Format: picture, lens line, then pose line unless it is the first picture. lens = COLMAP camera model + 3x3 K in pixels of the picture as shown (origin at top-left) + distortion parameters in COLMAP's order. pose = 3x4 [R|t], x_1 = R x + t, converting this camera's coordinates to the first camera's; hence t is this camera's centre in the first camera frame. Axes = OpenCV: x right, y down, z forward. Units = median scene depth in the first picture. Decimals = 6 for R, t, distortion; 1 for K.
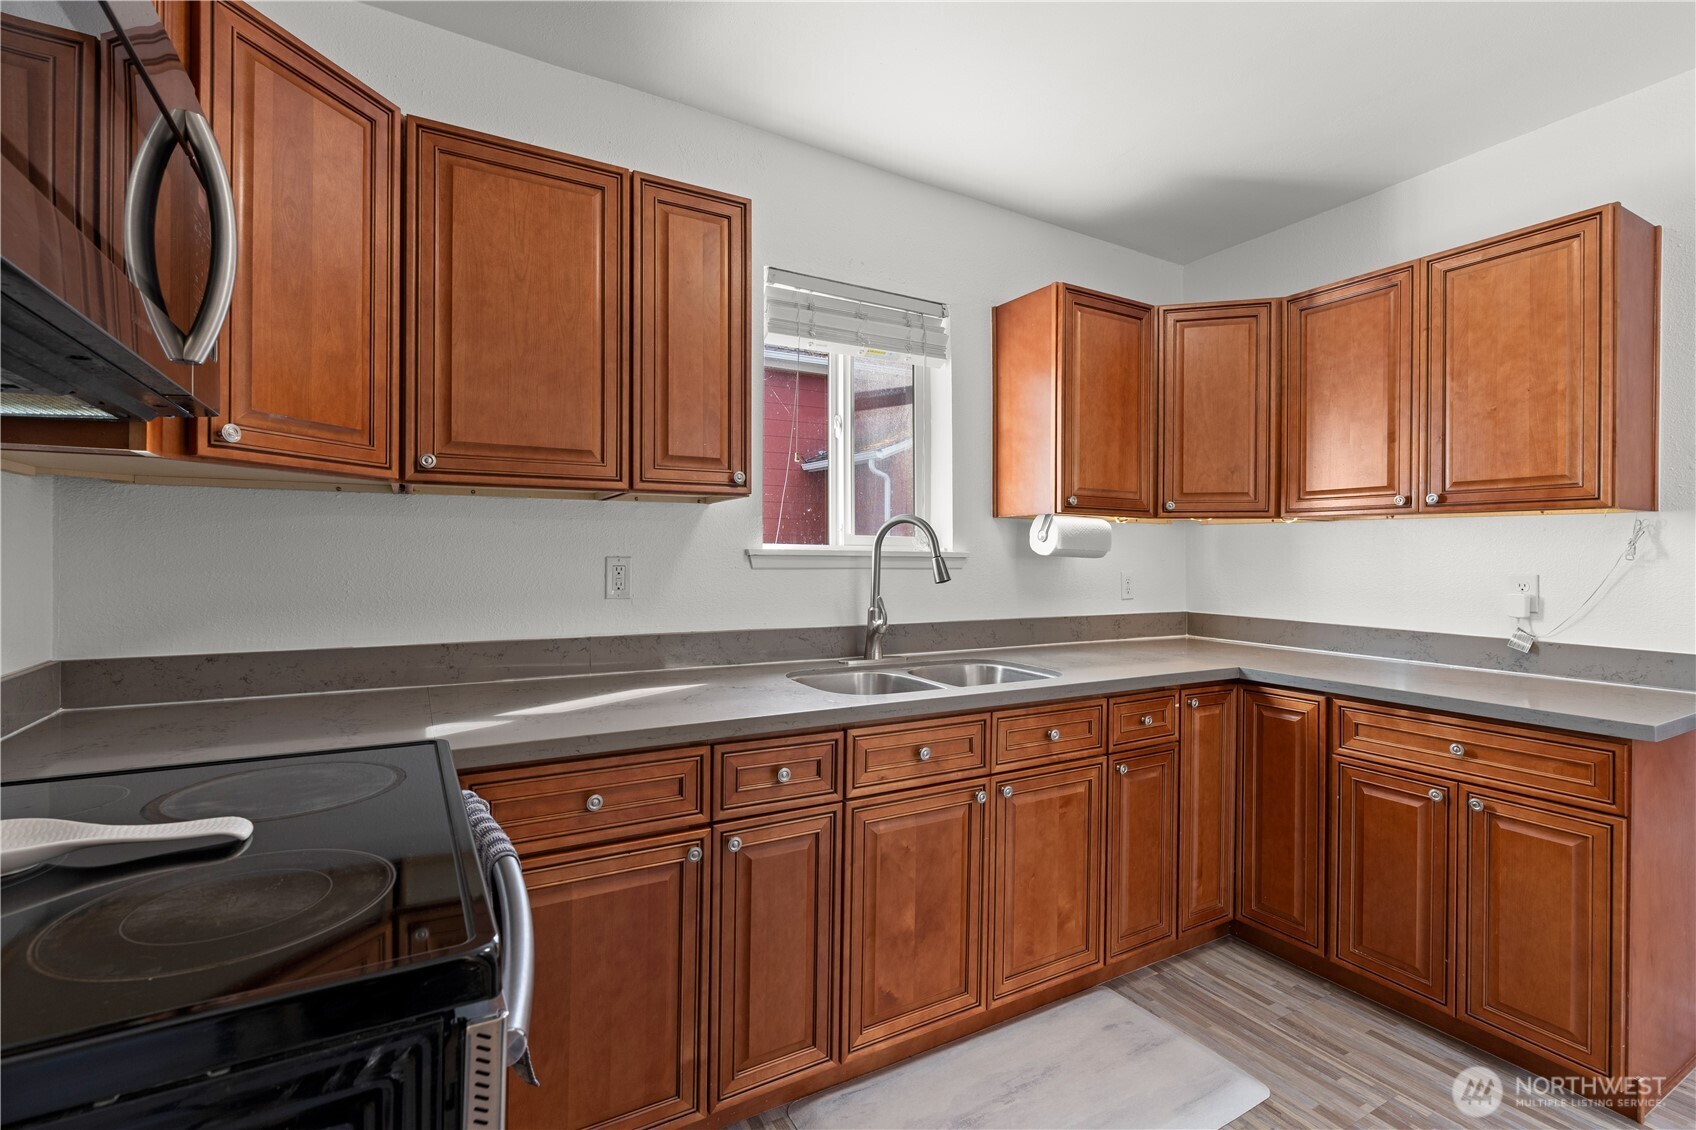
lens RADIAL K [[769.1, 0, 848.6], [0, 769.1, 553.5], [0, 0, 1]] dist [-0.004361, 0.002895]
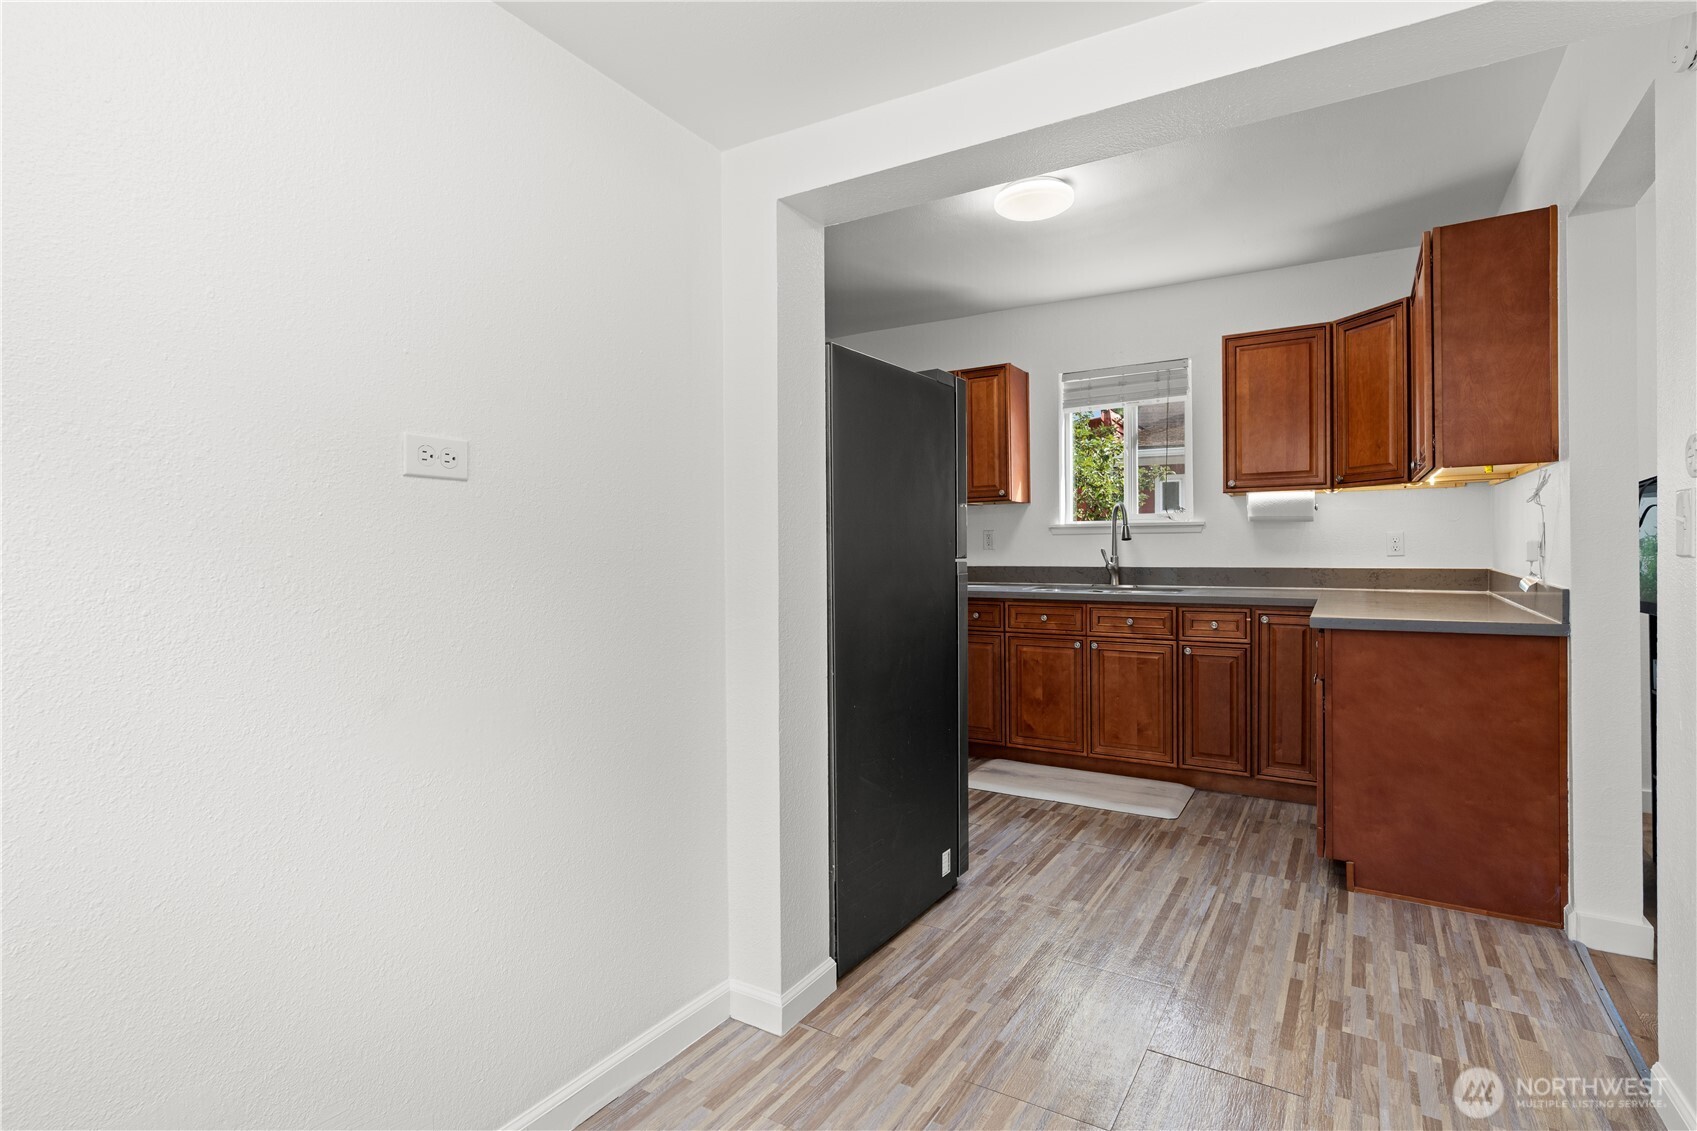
lens RADIAL K [[790.8, 0, 832.4], [0, 790.8, 567.7], [0, 0, 1]] dist [-0.002725, -0.000042]
pose [[0.460429, 0.012473, -0.887609, 1.464637], [0.013714, 0.999682, 0.021162, 0.056744], [0.887591, -0.021917, 0.460111, -0.430215]]
